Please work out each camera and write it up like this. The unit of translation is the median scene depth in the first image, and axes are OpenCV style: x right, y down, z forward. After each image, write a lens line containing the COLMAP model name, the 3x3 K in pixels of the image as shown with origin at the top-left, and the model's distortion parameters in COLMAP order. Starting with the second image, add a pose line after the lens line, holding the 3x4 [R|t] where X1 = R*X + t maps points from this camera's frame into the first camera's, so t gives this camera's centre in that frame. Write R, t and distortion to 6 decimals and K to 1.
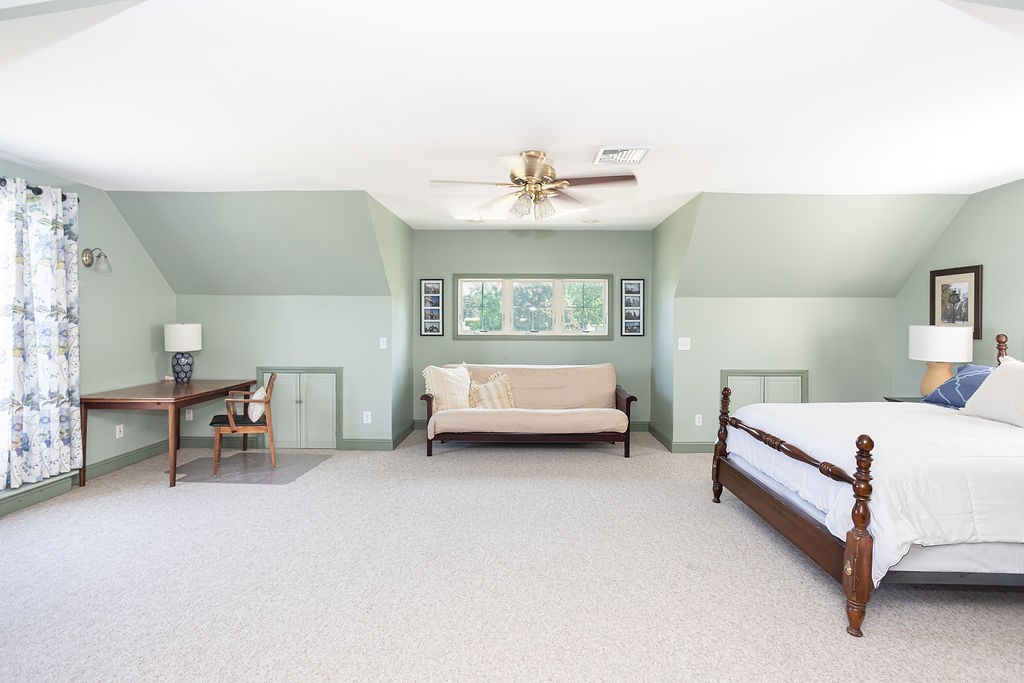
lens RADIAL K [[500.4, 0, 532.8], [0, 500.4, 317.9], [0, 0, 1]] dist [-0.000591, 0.000197]
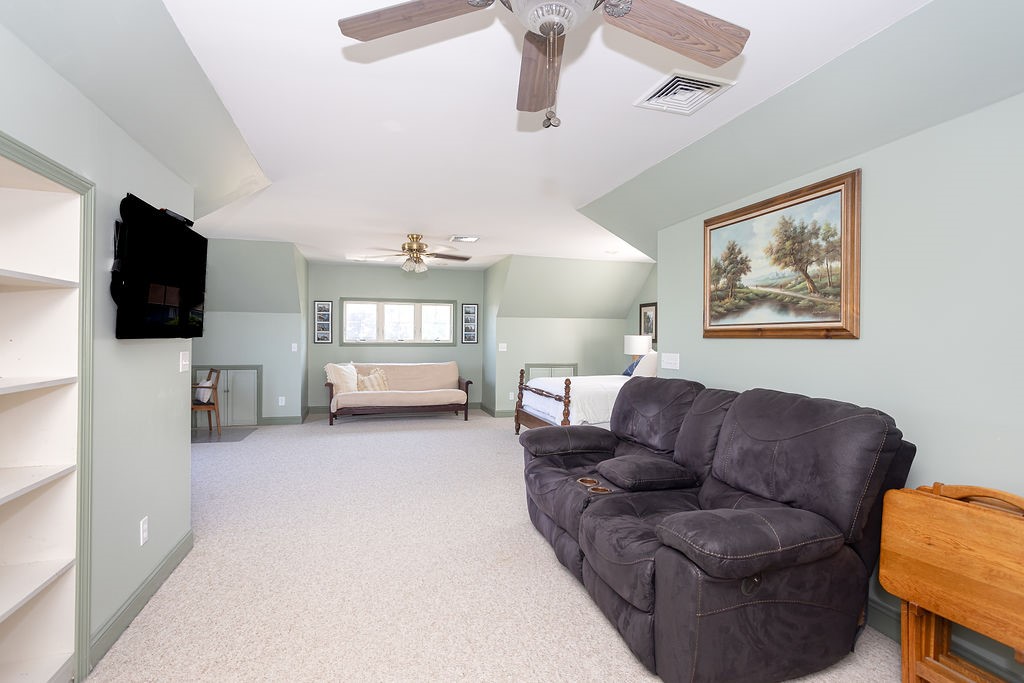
lens RADIAL K [[494.9, 0, 512.0], [0, 494.9, 341.5], [0, 0, 1]] dist [-0.053587, 0.034758]
pose [[0.960312, -0.000472, 0.278927, -0.099033], [-0.003733, 0.999887, 0.014542, 0.012029], [-0.278902, -0.015006, 0.960202, -0.489729]]
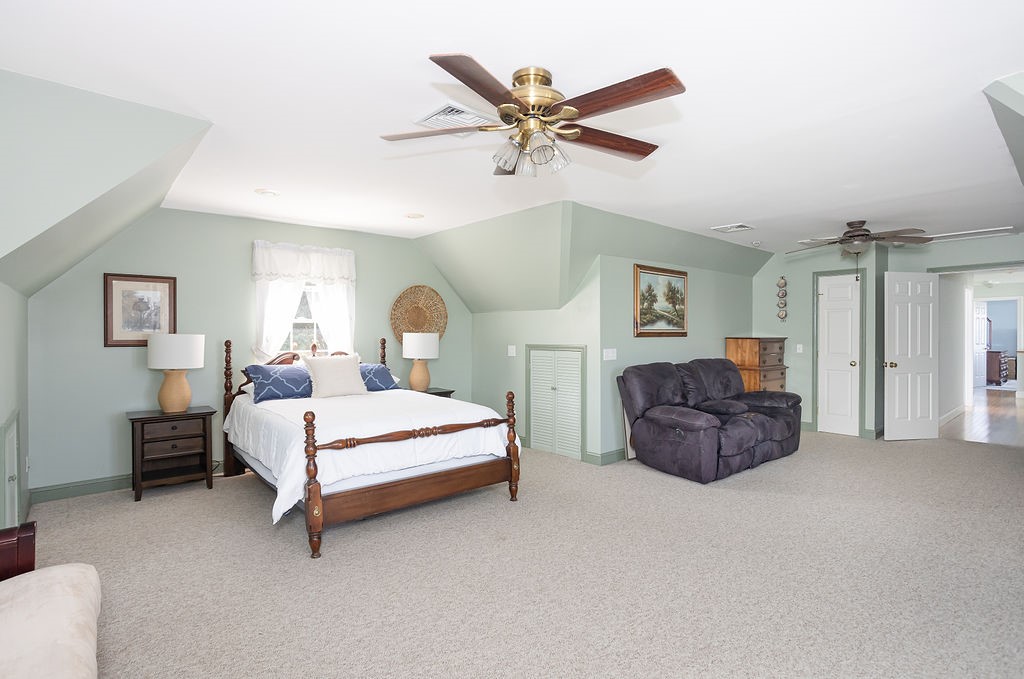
lens RADIAL K [[500.4, 0, 512.0], [0, 500.4, 339.5], [0, 0, 1]] dist [-0.005858, -0.000604]
pose [[-0.640271, -0.007090, 0.768116, -0.324587], [-0.003994, 0.999975, 0.005901, 0.015591], [-0.768138, 0.000710, -0.640283, 0.956004]]
